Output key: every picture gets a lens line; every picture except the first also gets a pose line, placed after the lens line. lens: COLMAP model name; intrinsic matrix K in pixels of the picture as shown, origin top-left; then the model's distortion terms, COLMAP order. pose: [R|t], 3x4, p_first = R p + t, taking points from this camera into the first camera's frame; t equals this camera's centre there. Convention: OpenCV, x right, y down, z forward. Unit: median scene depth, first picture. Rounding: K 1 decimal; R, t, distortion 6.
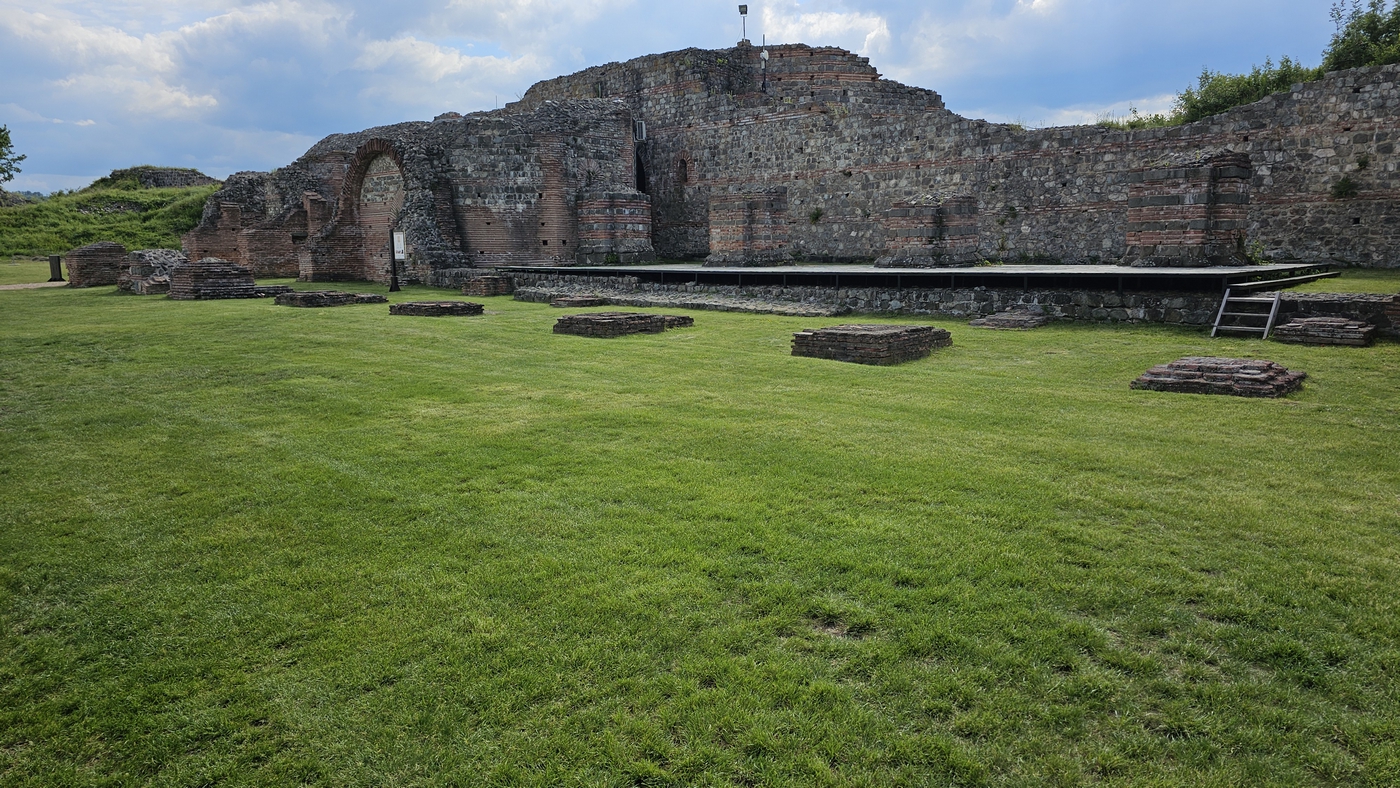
lens RADIAL K [[889.4, 0, 699.1], [0, 889.4, 392.9], [0, 0, 1]] dist [0.014424, -0.001111]
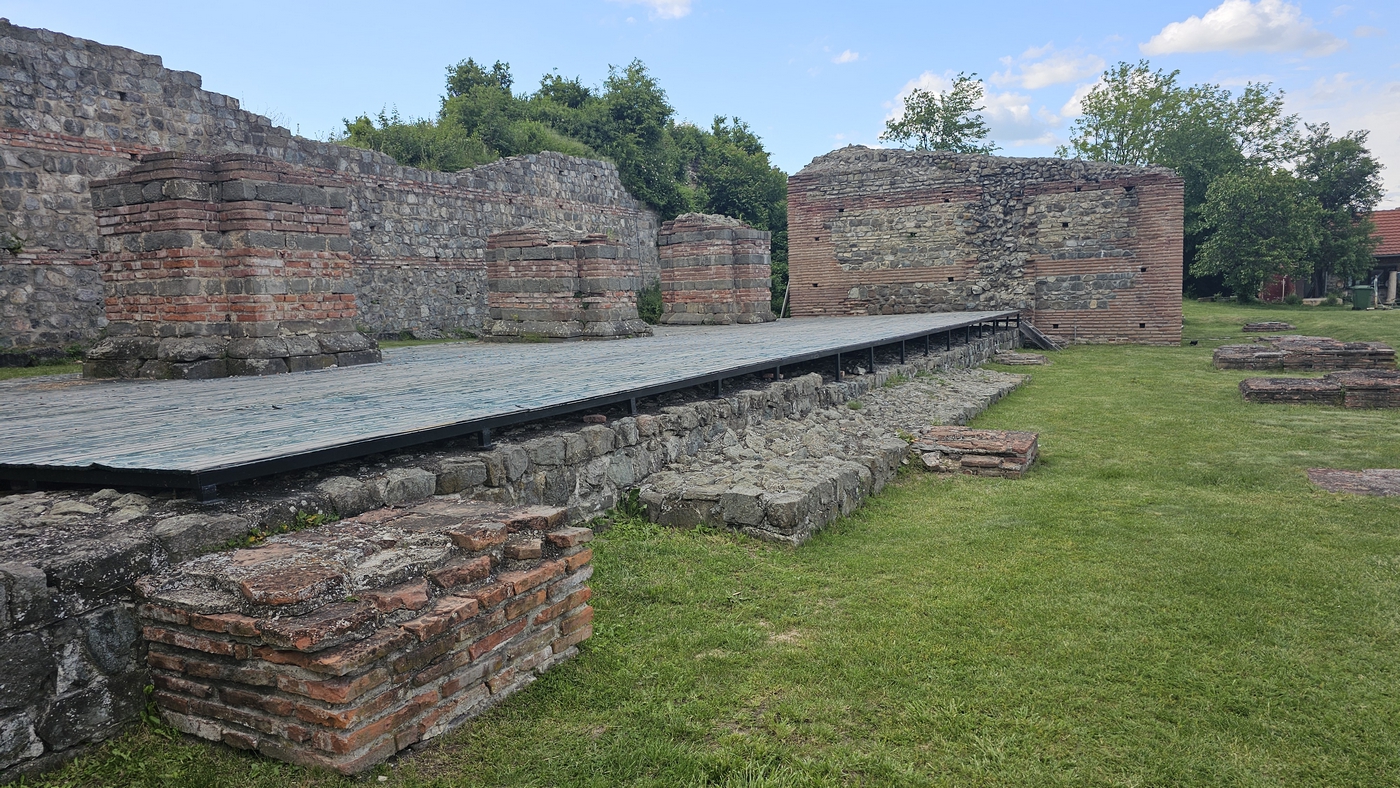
lens RADIAL K [[889.4, 0, 700.4], [0, 889.4, 395.7], [0, 0, 1]] dist [0.014424, -0.001111]
pose [[-0.228066, -0.085320, 0.969900, -0.332453], [0.192059, 0.972638, 0.130722, -0.147721], [-0.954515, 0.216091, -0.205439, 0.924215]]
